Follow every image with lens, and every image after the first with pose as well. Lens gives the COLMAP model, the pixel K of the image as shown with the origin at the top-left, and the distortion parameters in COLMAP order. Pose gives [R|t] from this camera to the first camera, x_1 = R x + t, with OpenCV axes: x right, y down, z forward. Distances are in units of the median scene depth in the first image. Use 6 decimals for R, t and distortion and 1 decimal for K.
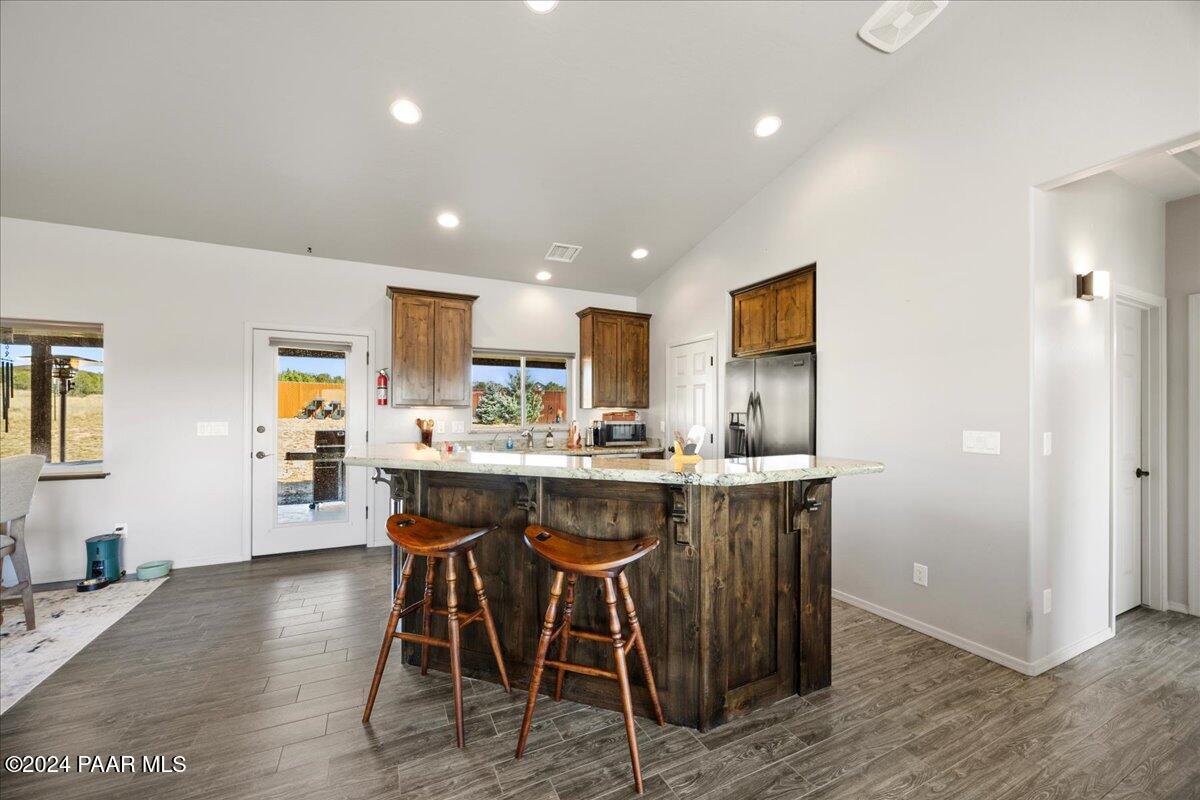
lens RADIAL K [[466.6, 0, 598.2], [0, 466.6, 411.7], [0, 0, 1]] dist [0.000446, 0.000352]
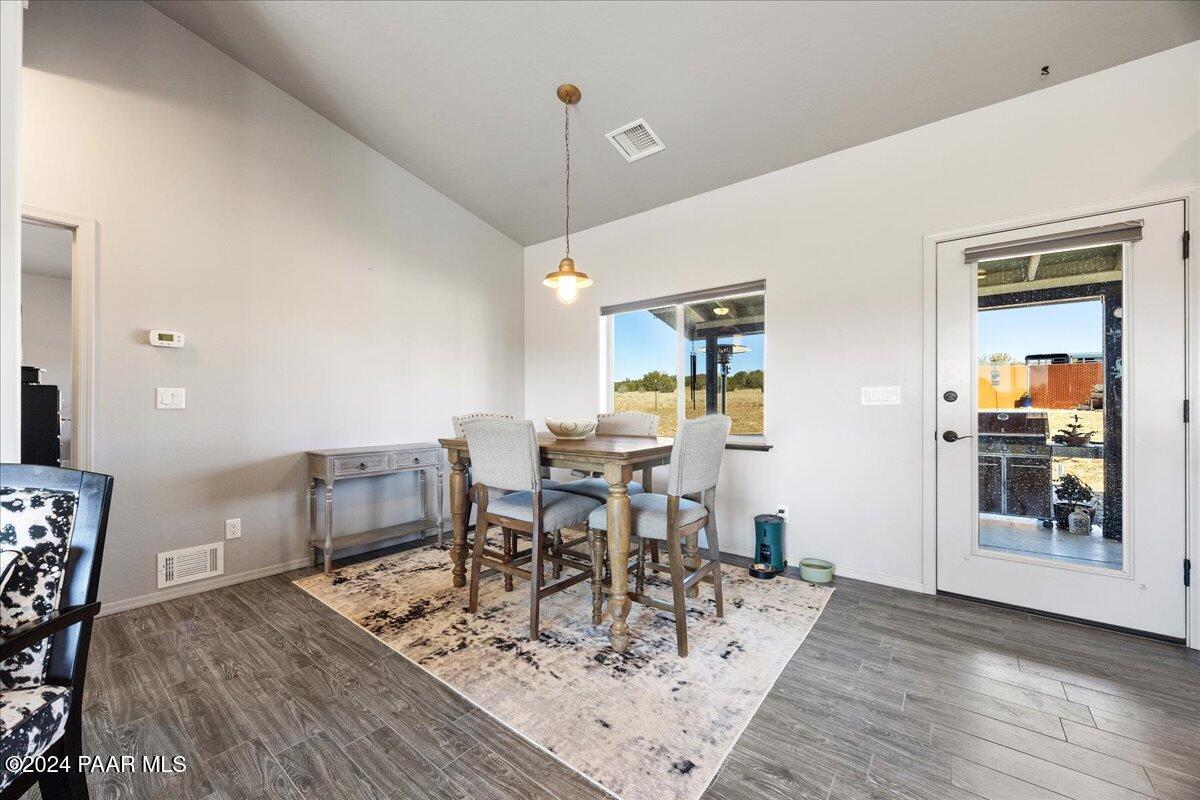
lens RADIAL K [[455.7, 0, 589.8], [0, 455.7, 402.9], [0, 0, 1]] dist [0.000969, 0.000017]
pose [[0.437610, -0.008391, -0.899126, -0.382753], [0.003921, 0.999965, -0.007423, 0.050526], [0.899156, -0.000277, 0.437627, 0.283496]]
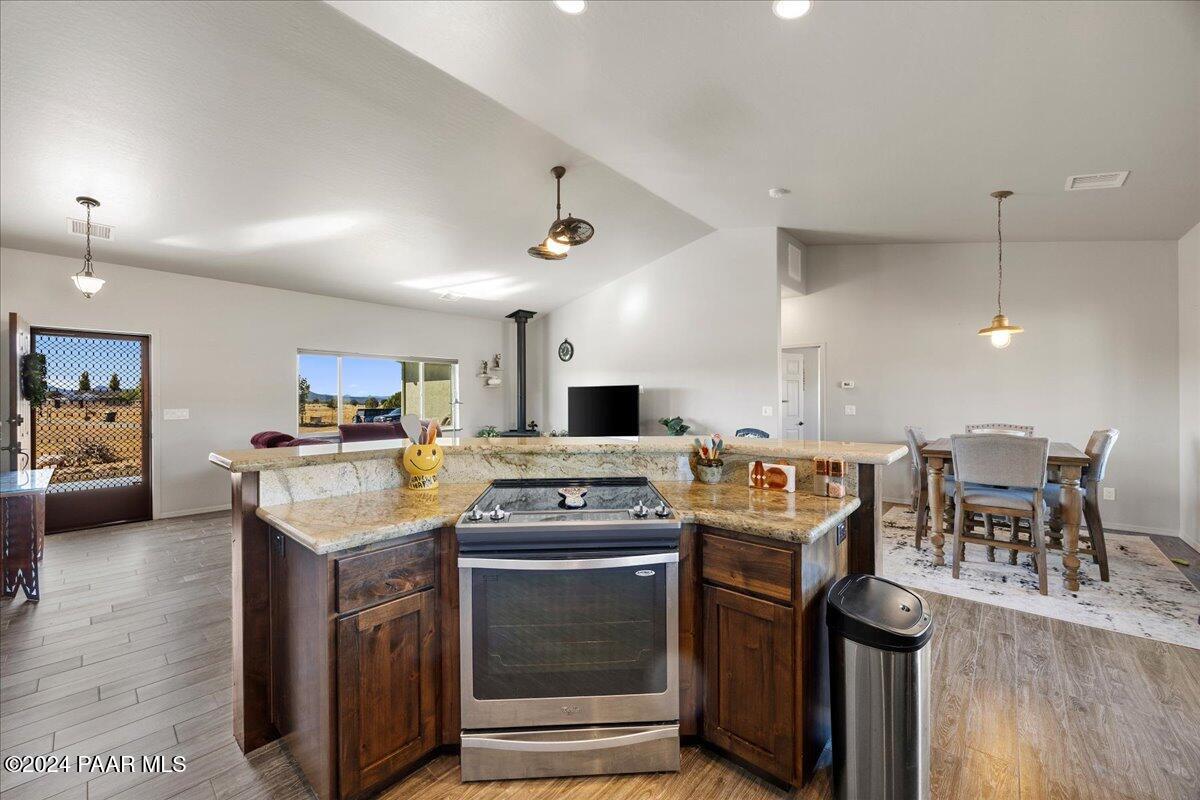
lens RADIAL K [[455.7, 0, 589.8], [0, 455.7, 402.9], [0, 0, 1]] dist [0.000969, 0.000017]
pose [[-0.927599, 0.004792, -0.373546, 0.121677], [0.003408, 0.999985, 0.004367, 0.003355], [0.373561, 0.002778, -0.927601, 1.099977]]
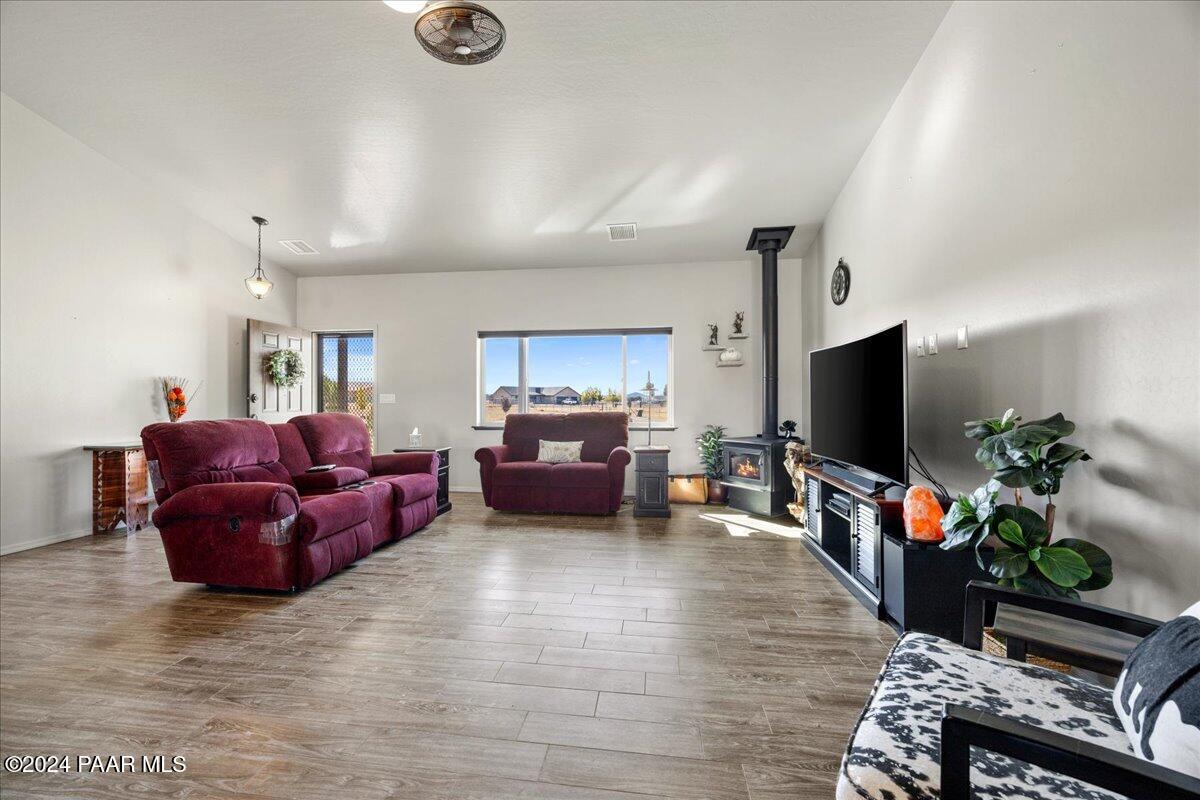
lens RADIAL K [[457.7, 0, 600.0], [0, 457.7, 400.0], [0, 0, 1]] dist [-0.001207, 0.000025]
pose [[-0.840024, 0.001428, 0.542547, -0.639508], [-0.003790, 0.999957, -0.008500, 0.051860], [-0.542535, -0.009197, -0.839983, 0.331379]]
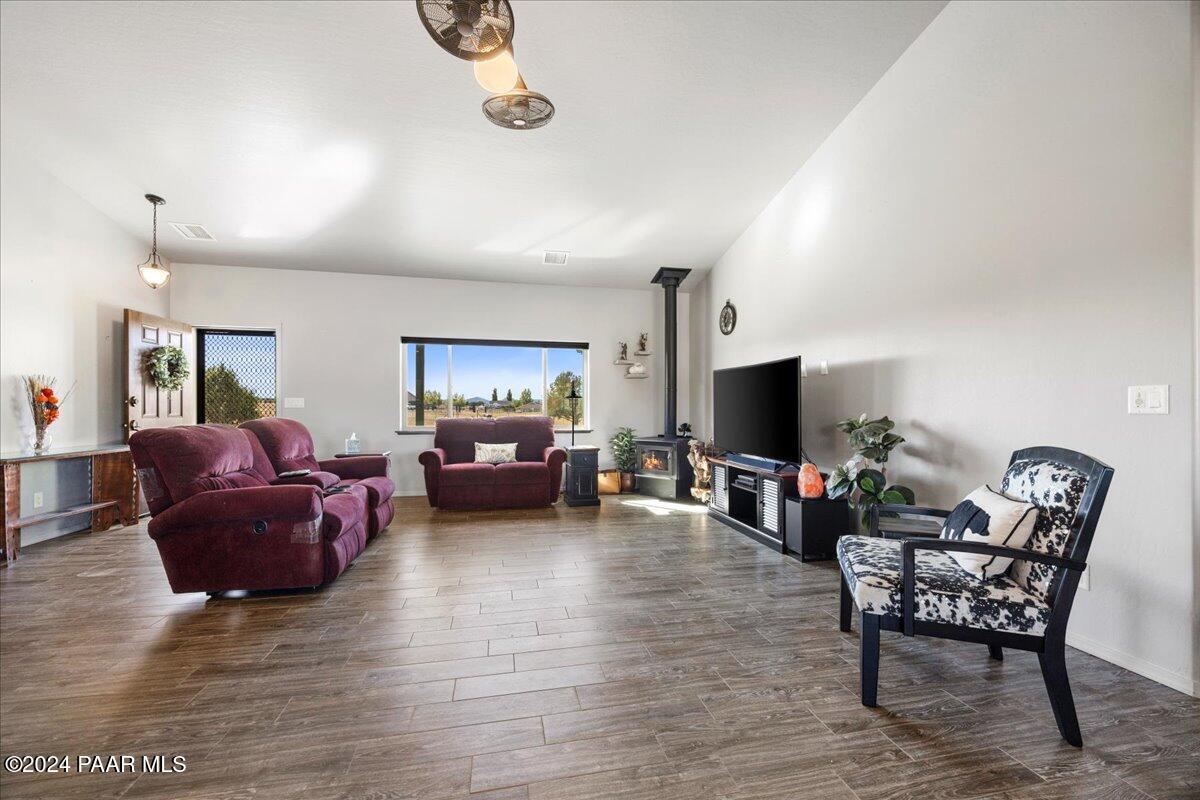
lens RADIAL K [[459.2, 0, 594.8], [0, 459.2, 405.9], [0, 0, 1]] dist [0.001806, 0.000304]
pose [[-0.970830, -0.004979, 0.239717, -0.481865], [-0.007124, 0.999942, -0.008083, 0.051309], [-0.239663, -0.009555, -0.970809, 0.589638]]
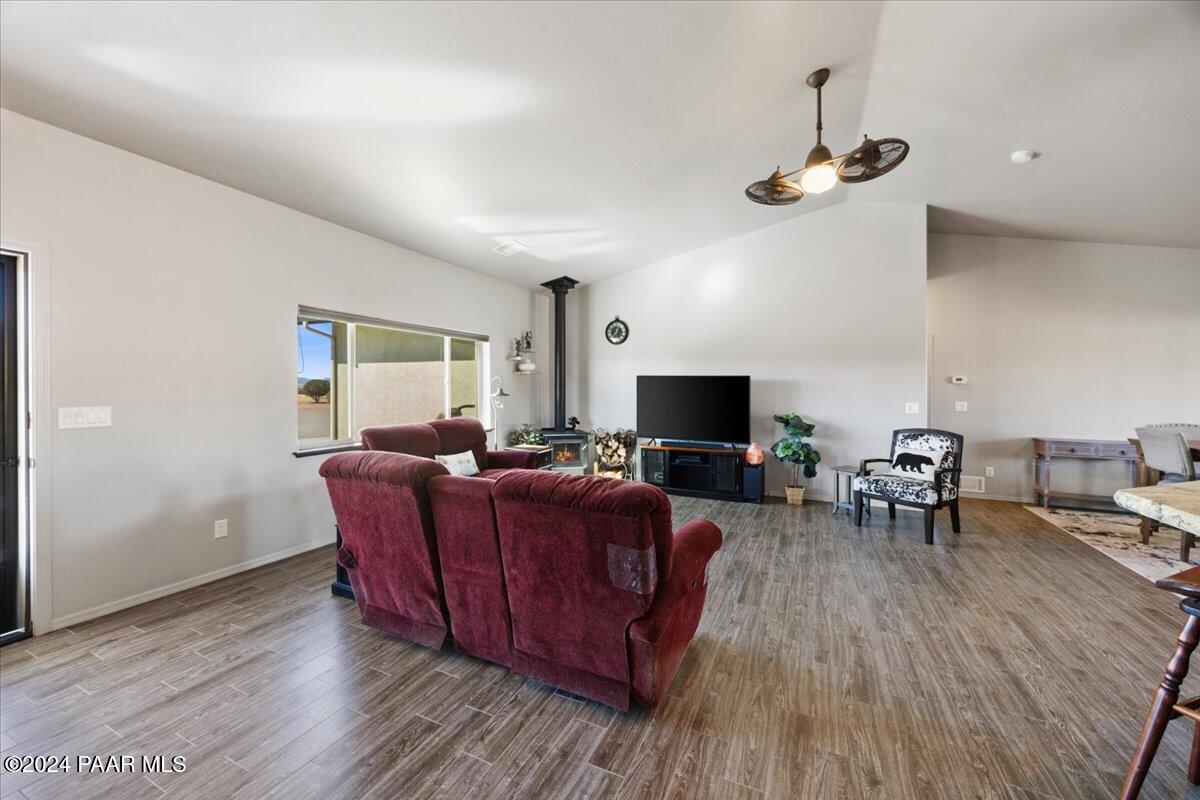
lens RADIAL K [[458.0, 0, 591.8], [0, 458.0, 390.4], [0, 0, 1]] dist [0.000558, 0.000054]
pose [[-0.777289, -0.005038, -0.629124, 0.580390], [-0.008311, 0.999963, 0.002261, -0.008109], [0.629089, 0.006986, -0.777302, 0.421051]]
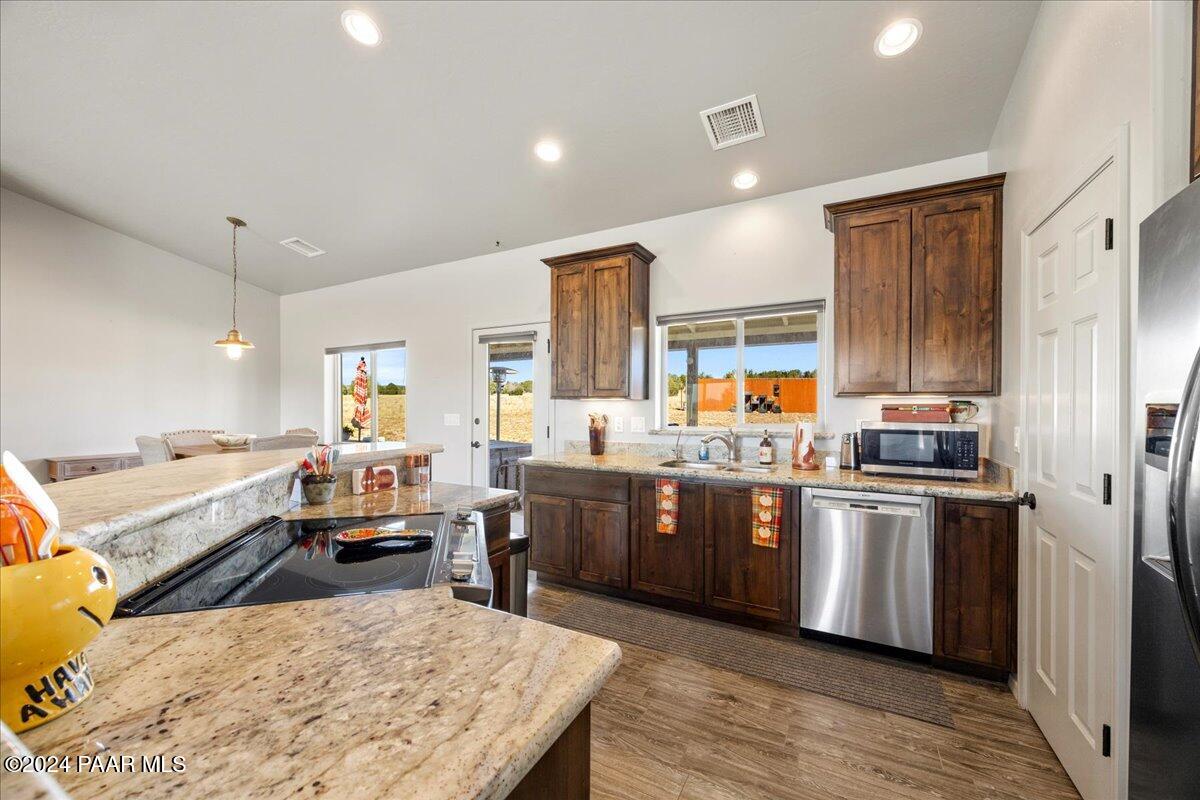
lens RADIAL K [[466.6, 0, 598.2], [0, 466.6, 411.7], [0, 0, 1]] dist [0.000446, 0.000352]
pose [[0.577290, 0.009401, -0.816485, 0.334344], [0.000754, 0.999927, 0.012047, 0.003428], [0.816539, -0.007570, 0.577240, 0.607713]]
